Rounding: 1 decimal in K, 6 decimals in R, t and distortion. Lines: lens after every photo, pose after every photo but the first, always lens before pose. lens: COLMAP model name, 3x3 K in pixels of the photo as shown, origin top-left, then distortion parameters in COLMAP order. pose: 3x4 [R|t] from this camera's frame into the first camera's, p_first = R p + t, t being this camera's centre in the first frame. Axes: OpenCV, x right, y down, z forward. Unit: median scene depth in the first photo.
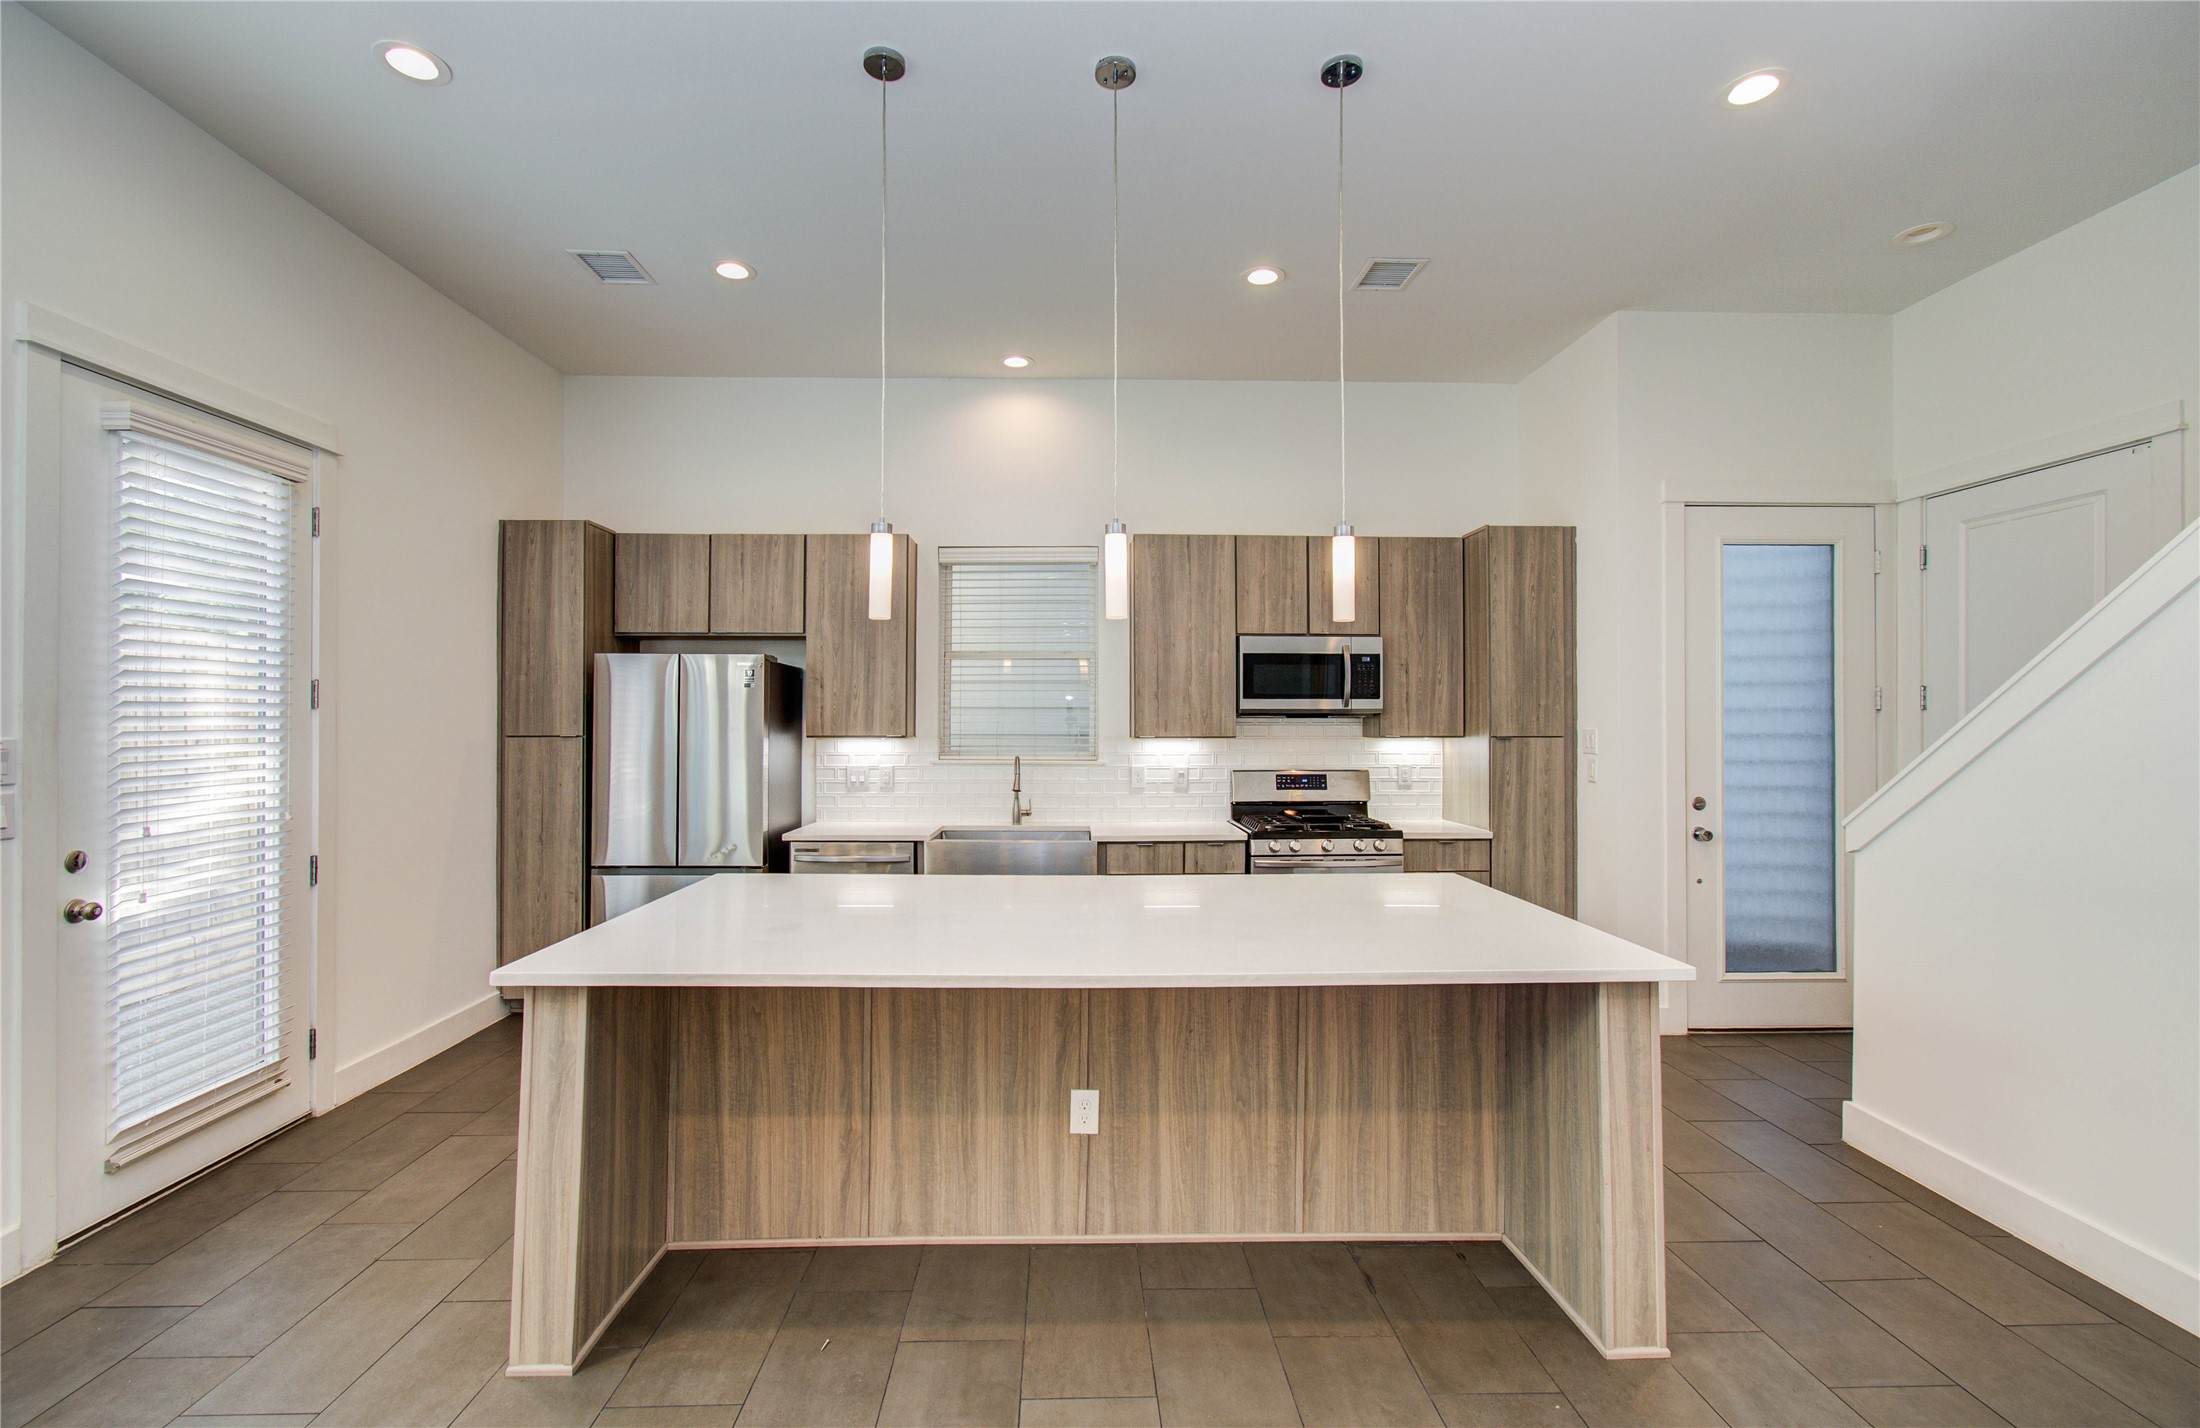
lens RADIAL K [[958.7, 0, 1088.6], [0, 958.7, 713.5], [0, 0, 1]] dist [0.001224, -0.000027]
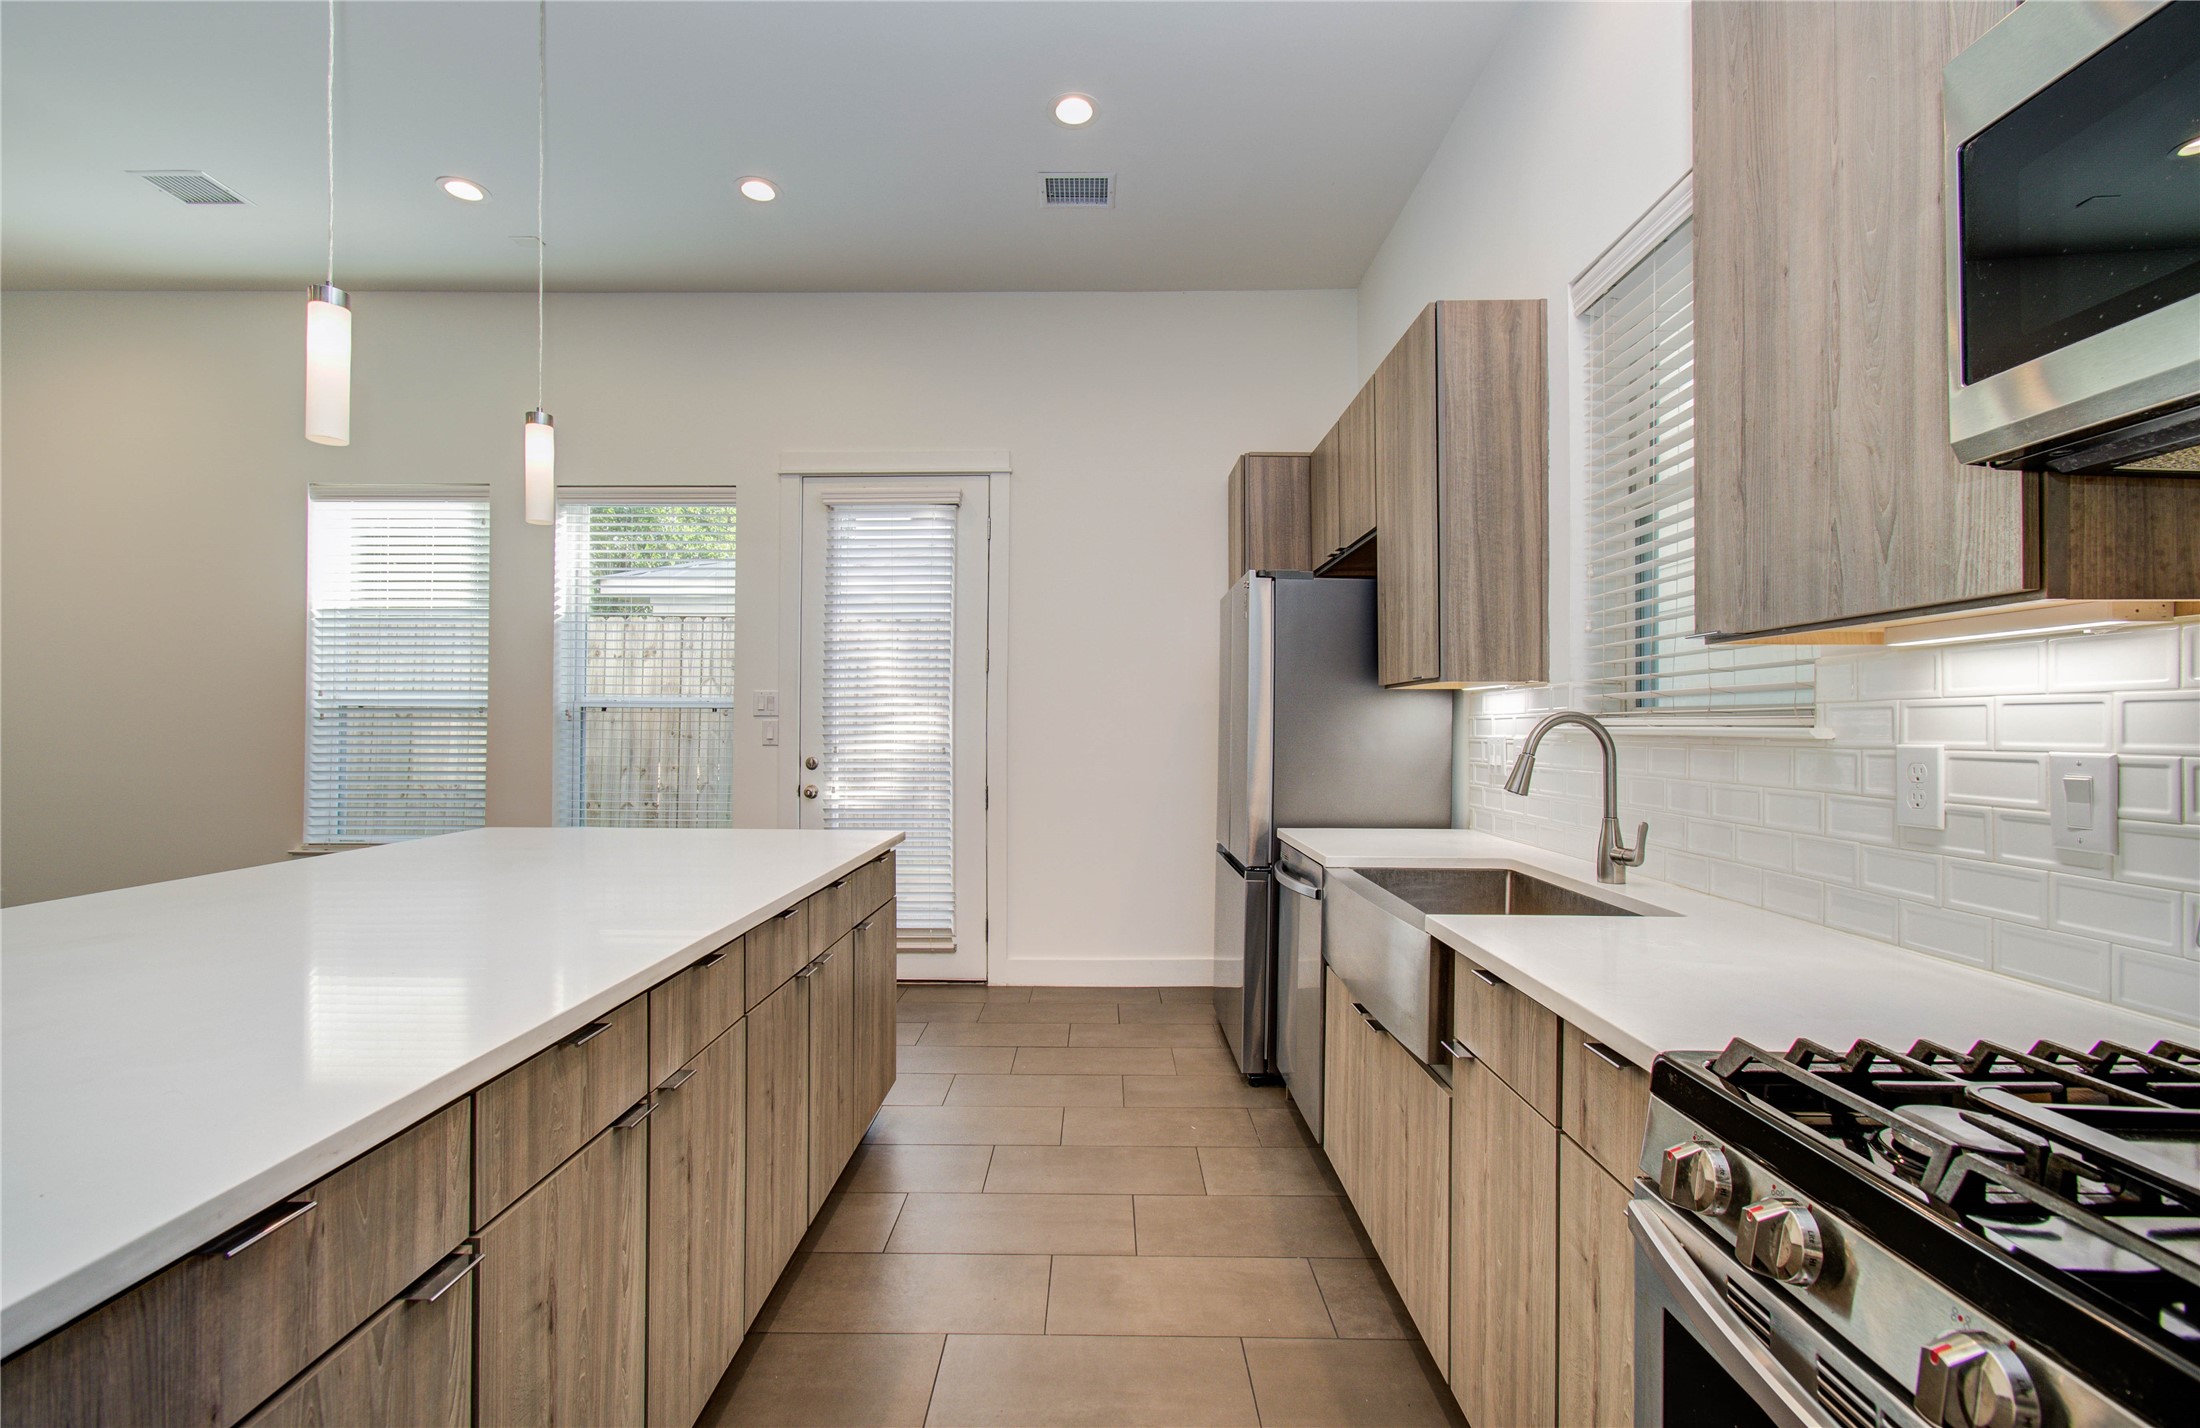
lens RADIAL K [[958.7, 0, 1088.6], [0, 958.7, 713.5], [0, 0, 1]] dist [0.001224, -0.000027]
pose [[-0.025595, -0.014295, -0.999570, 0.351265], [0.008211, 0.999861, -0.014510, 0.050115], [0.999639, -0.008578, -0.025474, 0.817858]]
